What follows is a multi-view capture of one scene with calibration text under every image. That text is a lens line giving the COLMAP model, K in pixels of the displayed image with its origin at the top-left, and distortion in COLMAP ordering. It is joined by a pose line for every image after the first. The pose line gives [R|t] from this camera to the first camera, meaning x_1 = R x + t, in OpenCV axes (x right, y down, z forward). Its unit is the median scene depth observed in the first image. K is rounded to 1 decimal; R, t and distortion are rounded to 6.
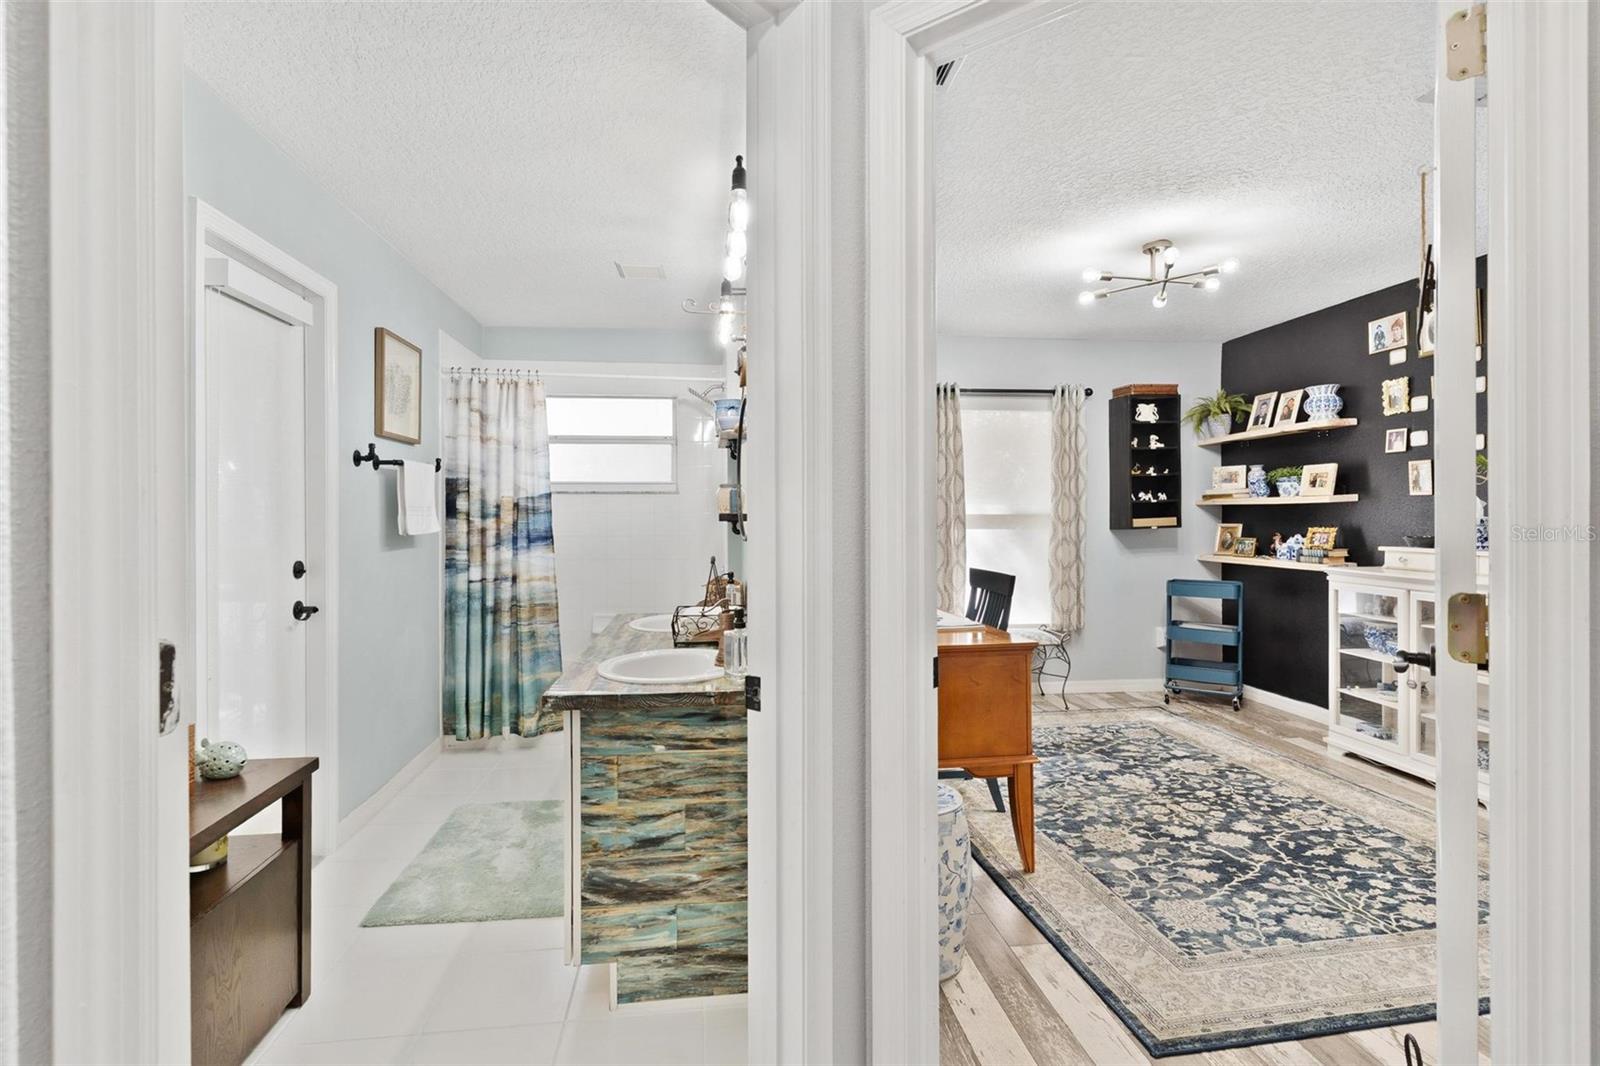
lens RADIAL K [[779.1, 0, 795.8], [0, 779.1, 522.1], [0, 0, 1]] dist [0.004242, -0.001811]
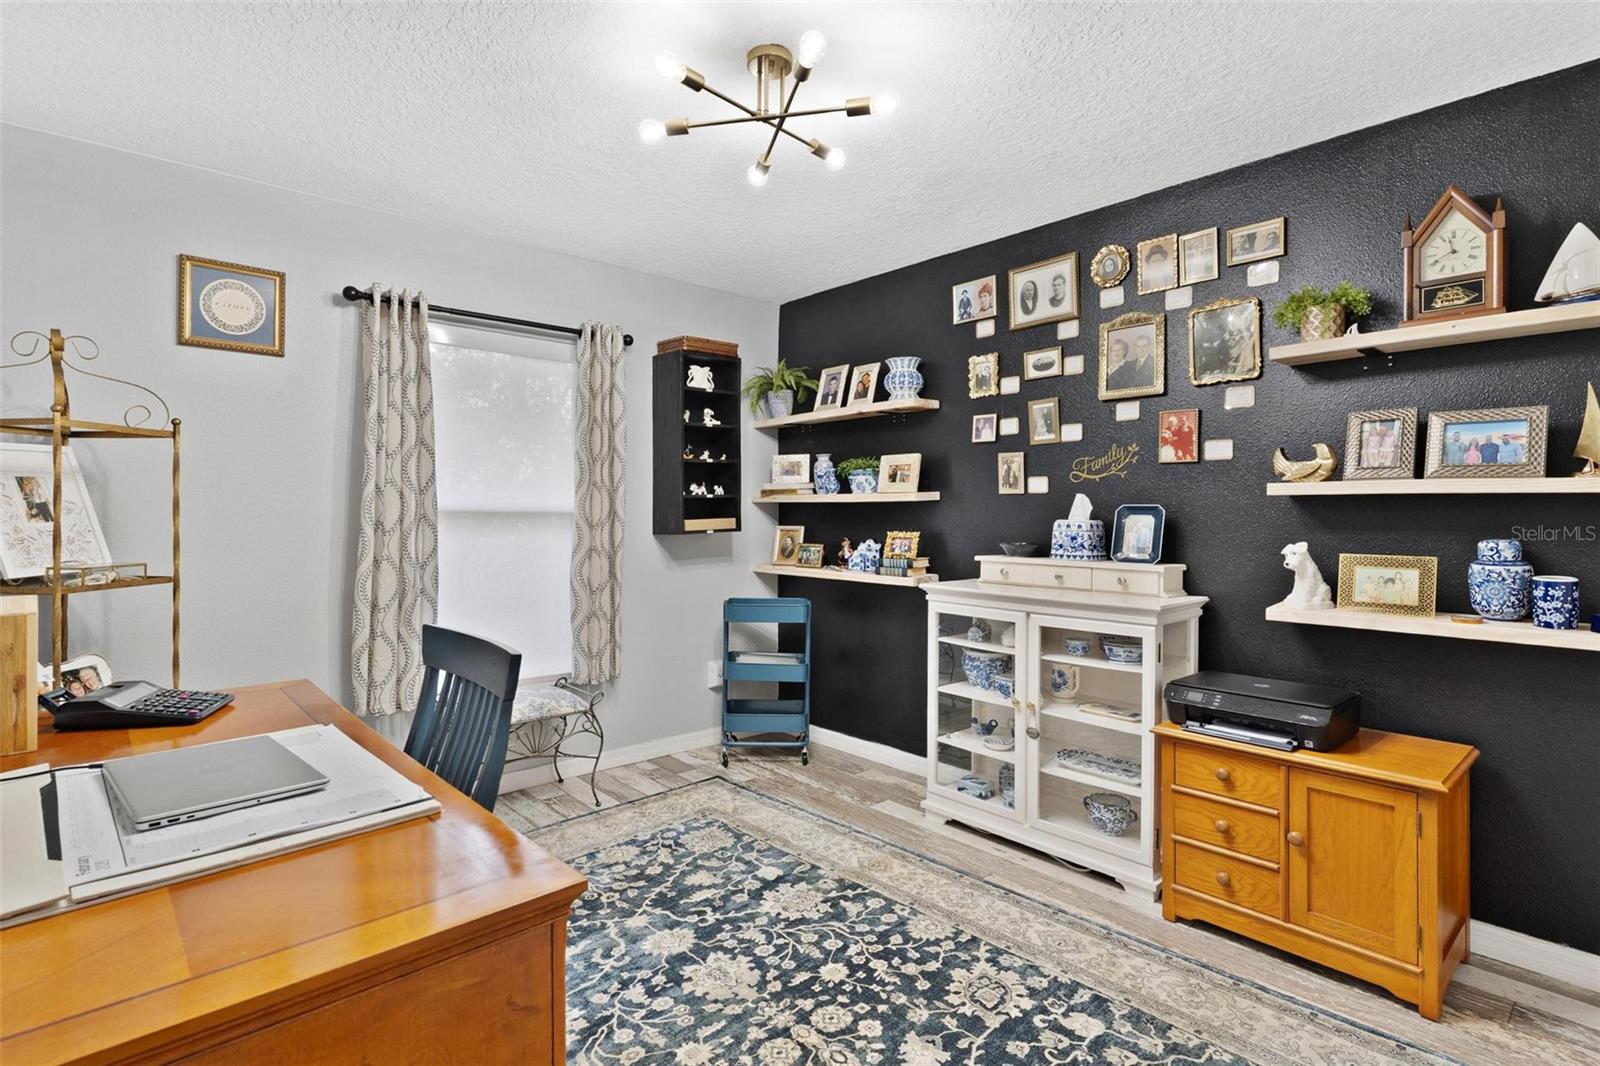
lens RADIAL K [[779.1, 0, 791.6], [0, 779.1, 510.9], [0, 0, 1]] dist [0.004242, -0.001811]
pose [[0.819730, 0.007753, 0.572697, 0.111086], [-0.001806, 0.999938, -0.010952, -0.005622], [-0.572747, 0.007943, 0.819694, 0.397175]]
